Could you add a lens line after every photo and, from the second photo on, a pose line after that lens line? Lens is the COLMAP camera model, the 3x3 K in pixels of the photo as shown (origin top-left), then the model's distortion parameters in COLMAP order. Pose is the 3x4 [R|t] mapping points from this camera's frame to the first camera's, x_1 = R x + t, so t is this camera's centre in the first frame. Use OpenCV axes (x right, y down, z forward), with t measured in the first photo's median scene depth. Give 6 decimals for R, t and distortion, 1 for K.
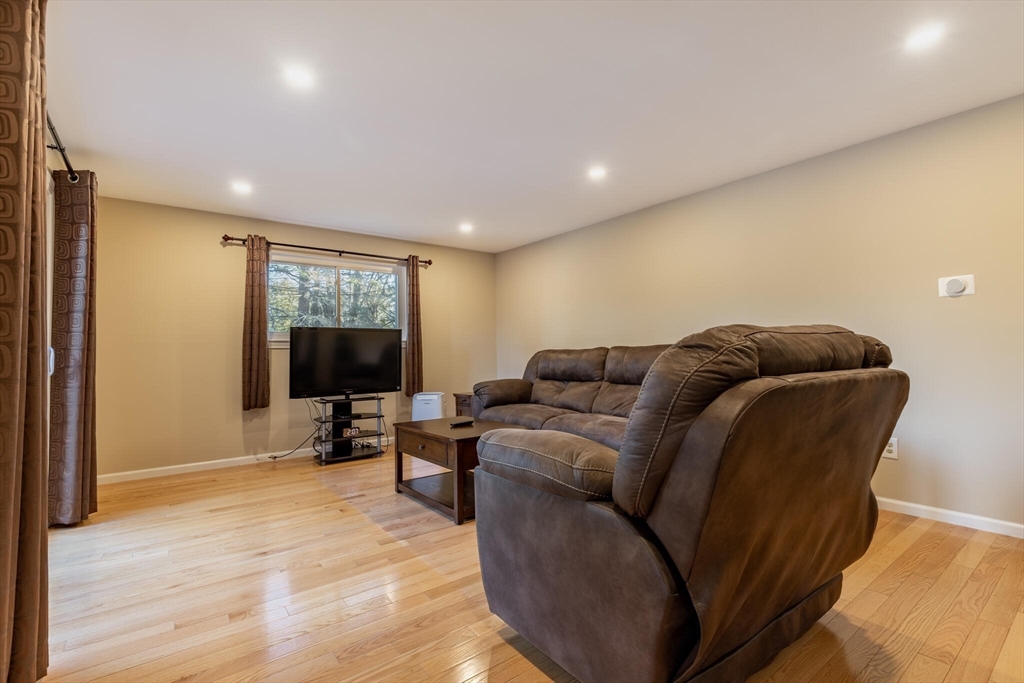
lens RADIAL K [[473.7, 0, 517.0], [0, 473.7, 346.5], [0, 0, 1]] dist [0.003421, 0.000353]
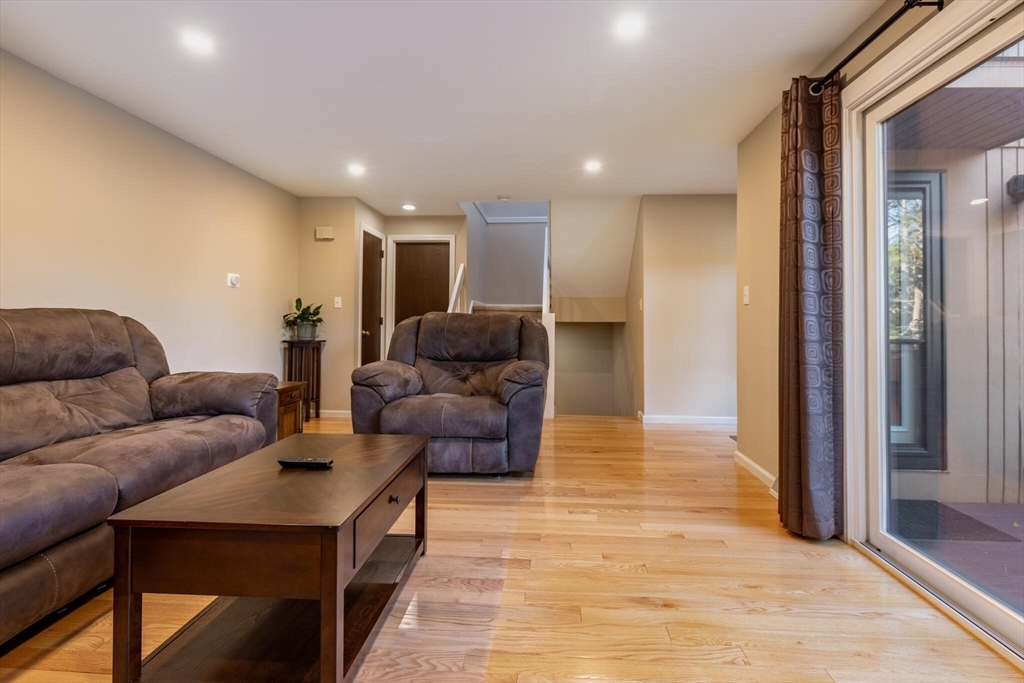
lens RADIAL K [[464.6, 0, 519.6], [0, 464.6, 316.3], [0, 0, 1]] dist [-0.002960, -0.000451]
pose [[-0.748204, 0.016648, 0.663260, -0.750894], [-0.006890, 0.999436, -0.032859, 0.030299], [-0.663433, -0.029155, -0.747668, 1.507571]]
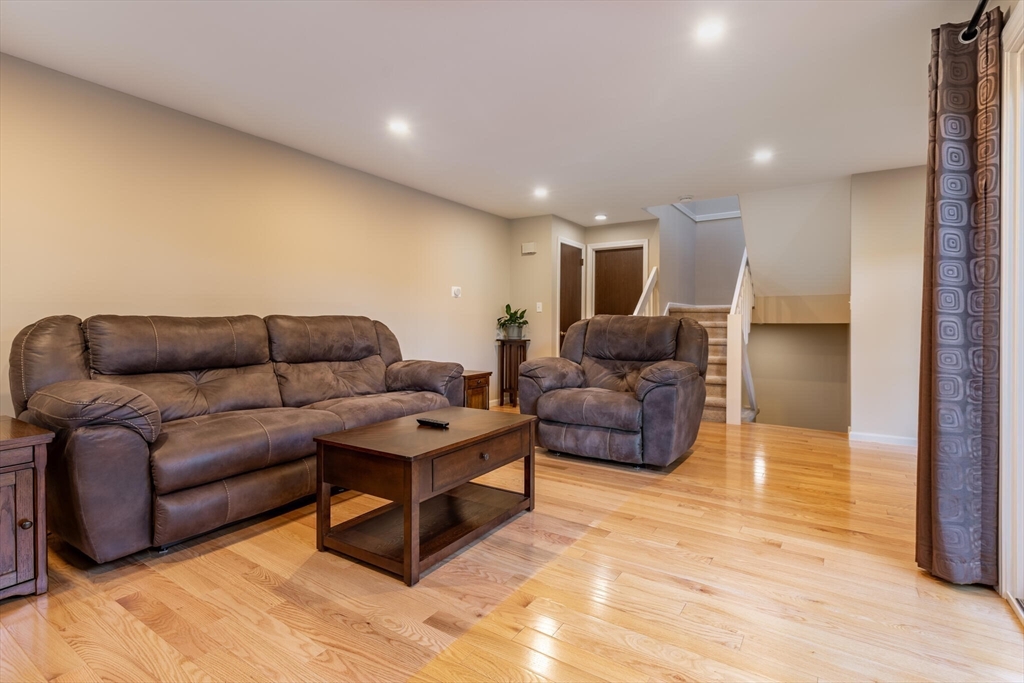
lens RADIAL K [[472.1, 0, 544.7], [0, 472.1, 326.8], [0, 0, 1]] dist [0.001924, -0.000091]
pose [[-0.356036, 0.004312, 0.934462, -1.027307], [-0.013599, 0.999860, -0.009795, 0.030757], [-0.934373, -0.016195, -0.355927, 1.356284]]
